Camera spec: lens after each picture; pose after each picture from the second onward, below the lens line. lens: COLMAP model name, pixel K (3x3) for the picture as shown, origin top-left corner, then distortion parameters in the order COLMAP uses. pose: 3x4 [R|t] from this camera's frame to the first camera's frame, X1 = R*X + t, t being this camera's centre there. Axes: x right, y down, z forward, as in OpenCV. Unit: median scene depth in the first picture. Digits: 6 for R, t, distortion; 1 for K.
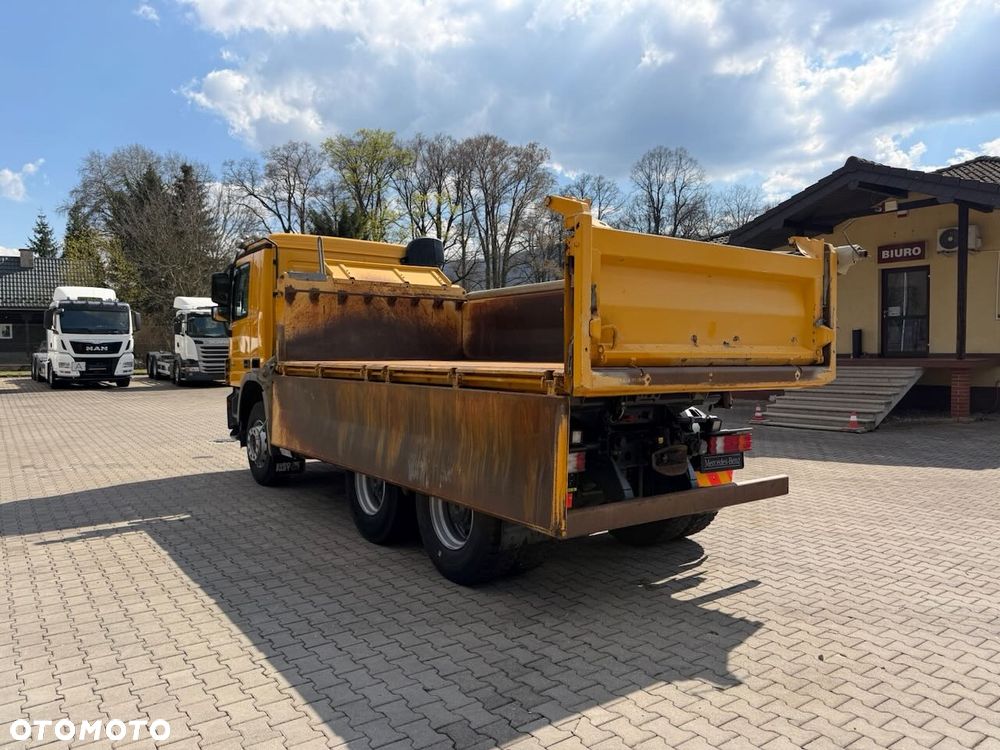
lens RADIAL K [[704.5, 0, 497.3], [0, 704.5, 366.7], [0, 0, 1]] dist [0.005164, -0.006570]
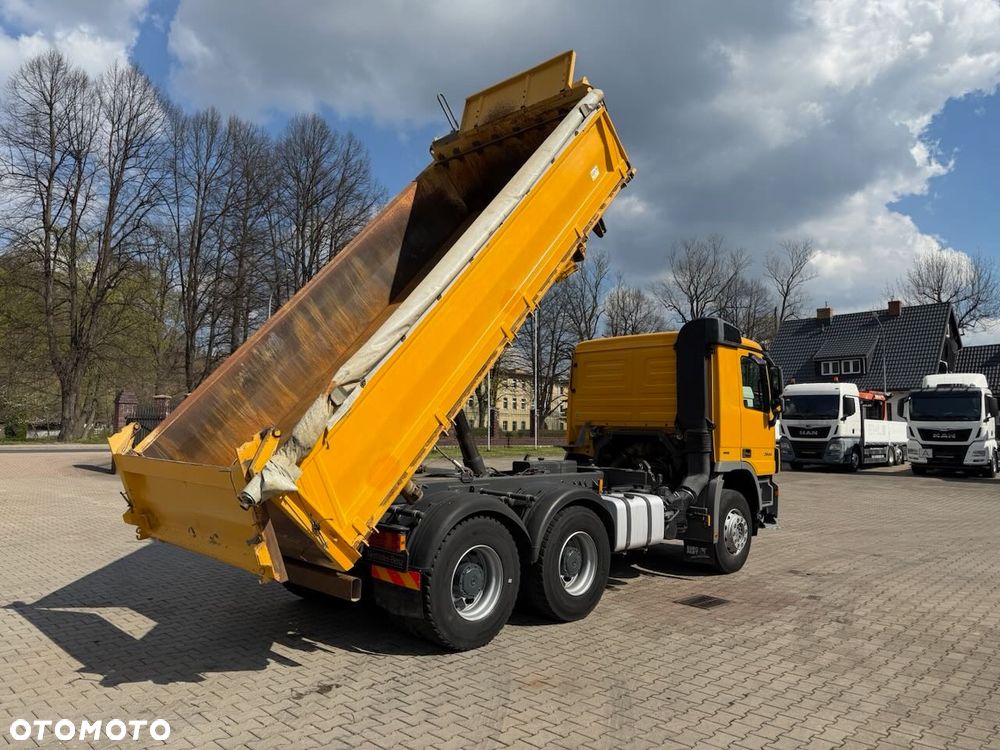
lens RADIAL K [[710.7, 0, 499.6], [0, 710.7, 345.8], [0, 0, 1]] dist [0.003560, -0.001092]
pose [[0.189386, -0.108728, -0.975864, 1.319272], [-0.035833, 0.992423, -0.117527, -0.040657], [0.981249, 0.057226, 0.184055, 0.955057]]
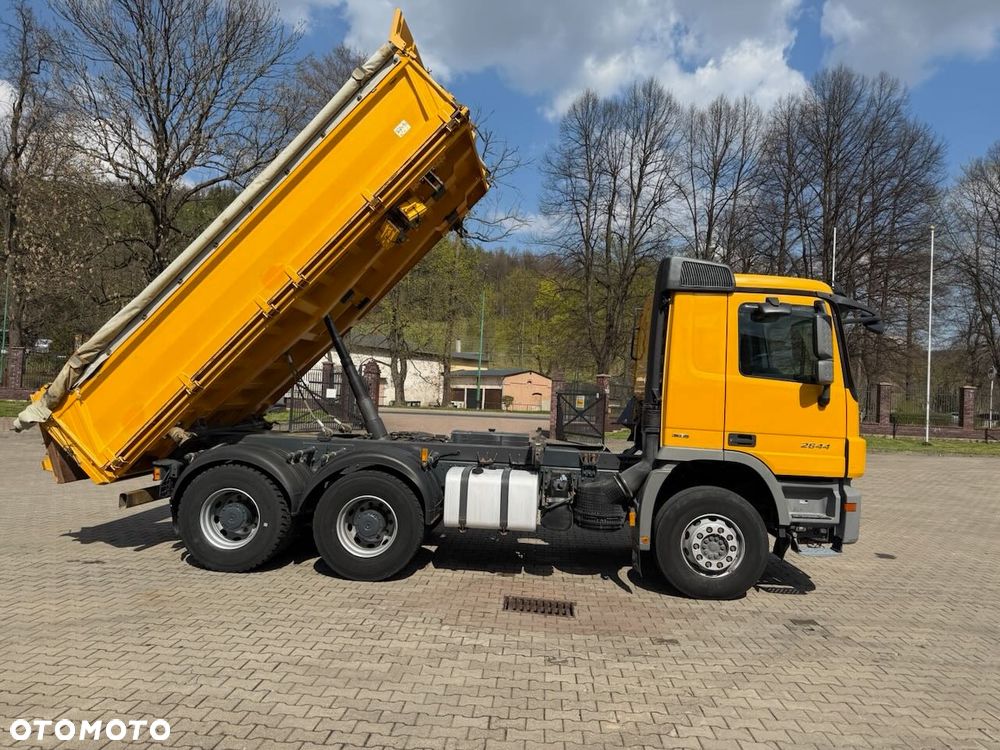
lens RADIAL K [[704.5, 0, 497.3], [0, 704.5, 366.7], [0, 0, 1]] dist [0.005164, -0.006570]
pose [[-0.624969, -0.052156, -0.778906, 0.953446], [-0.053164, 0.998293, -0.024190, -0.078695], [0.778837, 0.026292, -0.626675, 2.236306]]
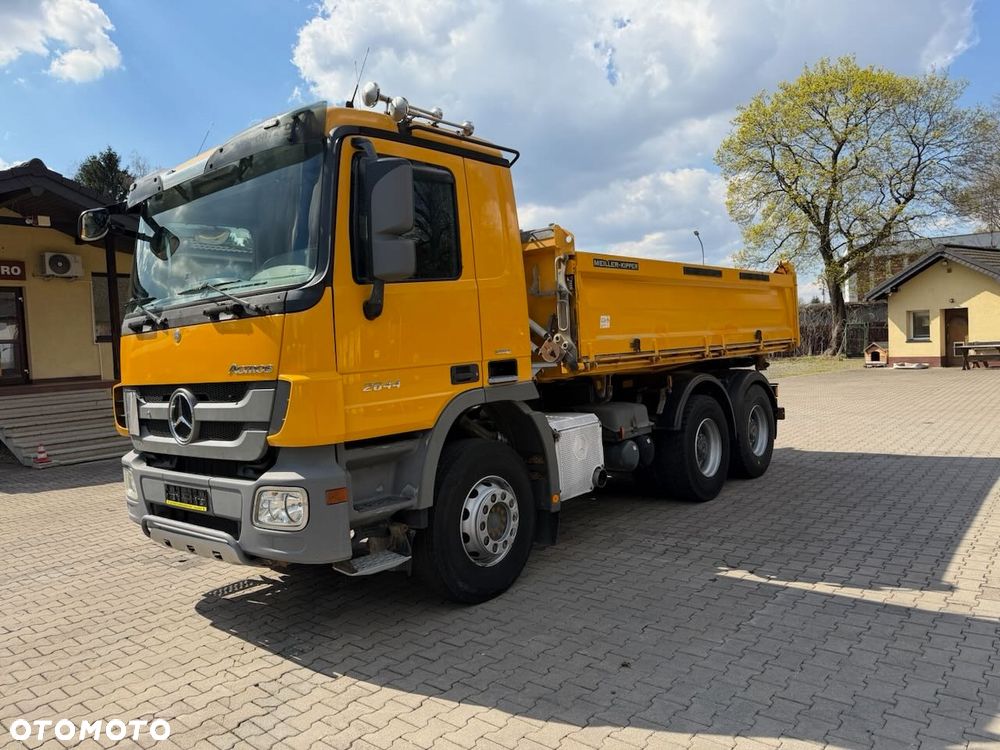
lens RADIAL K [[702.8, 0, 494.5], [0, 702.8, 372.7], [0, 0, 1]] dist [0.046638, -0.055883]
pose [[-0.245621, -0.010338, 0.969311, -1.315838], [0.076893, 0.996585, 0.030113, -0.025599], [-0.966311, 0.081929, -0.243987, 1.735806]]
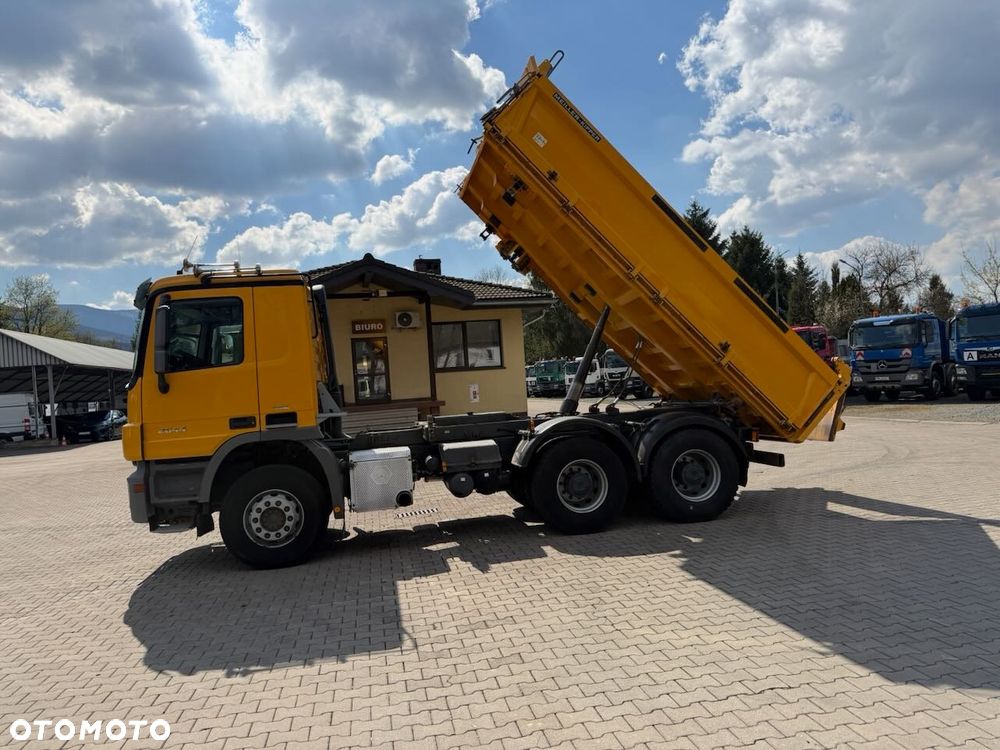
lens RADIAL K [[713.0, 0, 497.6], [0, 713.0, 362.1], [0, 0, 1]] dist [0.009493, -0.006673]
pose [[0.424747, 0.013024, 0.905219, -1.513798], [0.085554, 0.994844, -0.054457, -0.003127], [-0.901261, 0.100575, 0.421443, 0.611329]]
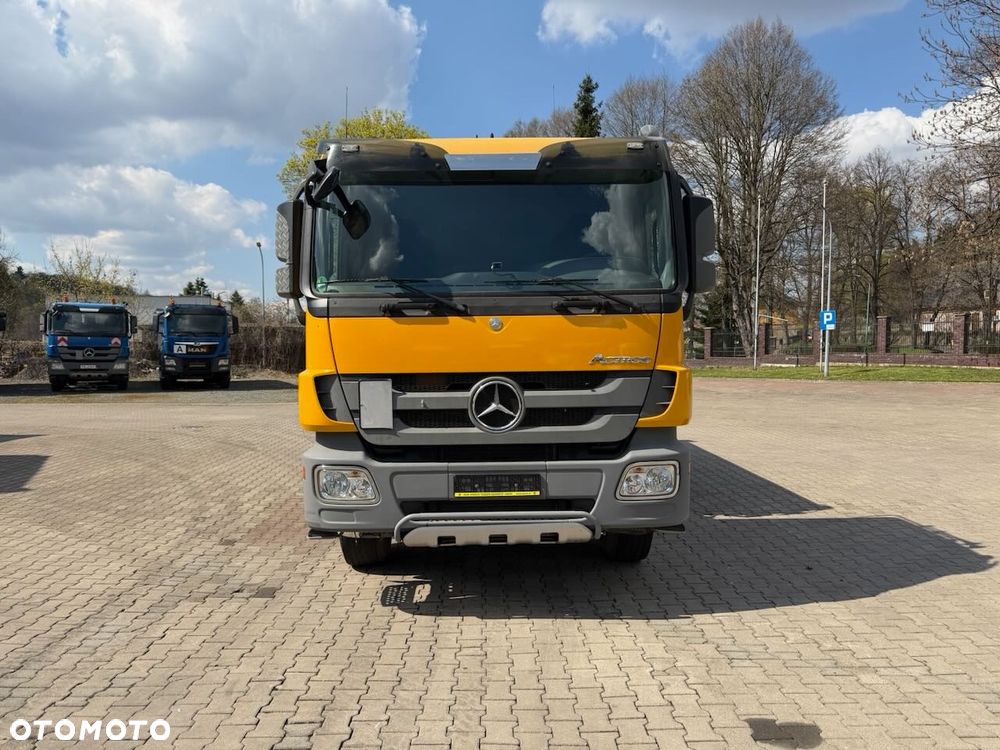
lens RADIAL K [[704.5, 0, 497.3], [0, 704.5, 366.7], [0, 0, 1]] dist [0.005164, -0.006570]
pose [[-0.830712, -0.003707, 0.556689, -0.914296], [0.022152, 0.998966, 0.039708, -0.052026], [-0.556261, 0.045318, -0.829771, 2.493840]]
